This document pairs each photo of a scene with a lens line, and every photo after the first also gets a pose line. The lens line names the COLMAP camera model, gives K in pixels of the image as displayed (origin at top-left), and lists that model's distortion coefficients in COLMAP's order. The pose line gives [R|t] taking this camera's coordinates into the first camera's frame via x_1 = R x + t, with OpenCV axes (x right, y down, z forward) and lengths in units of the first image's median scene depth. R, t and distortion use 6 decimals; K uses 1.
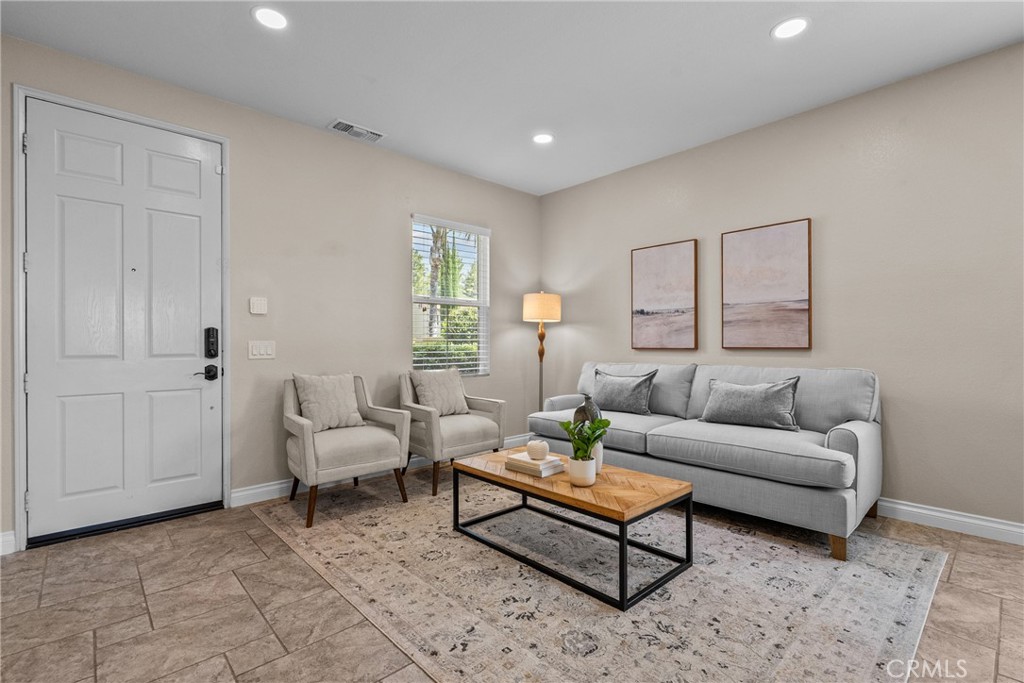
lens RADIAL K [[465.6, 0, 503.9], [0, 465.6, 345.6], [0, 0, 1]] dist [-0.009374, 0.004238]
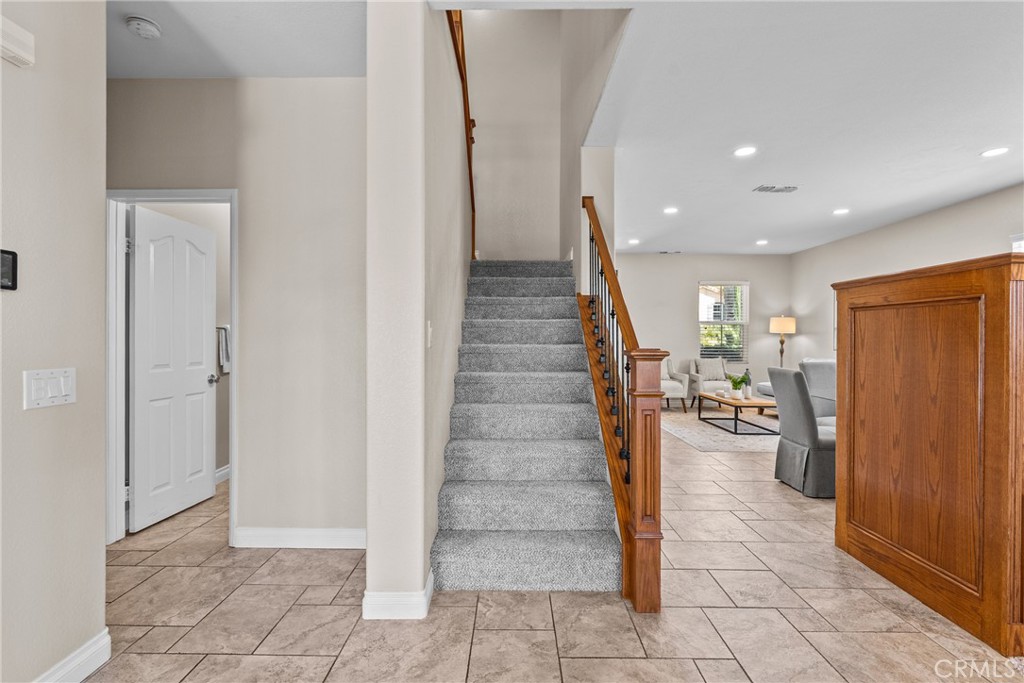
lens RADIAL K [[465.6, 0, 509.4], [0, 465.6, 343.1], [0, 0, 1]] dist [-0.009374, 0.004238]
pose [[0.733160, 0.005422, -0.680035, 0.915041], [-0.003541, 0.999985, 0.004155, -0.033255], [0.680047, -0.000638, 0.733168, -1.678499]]
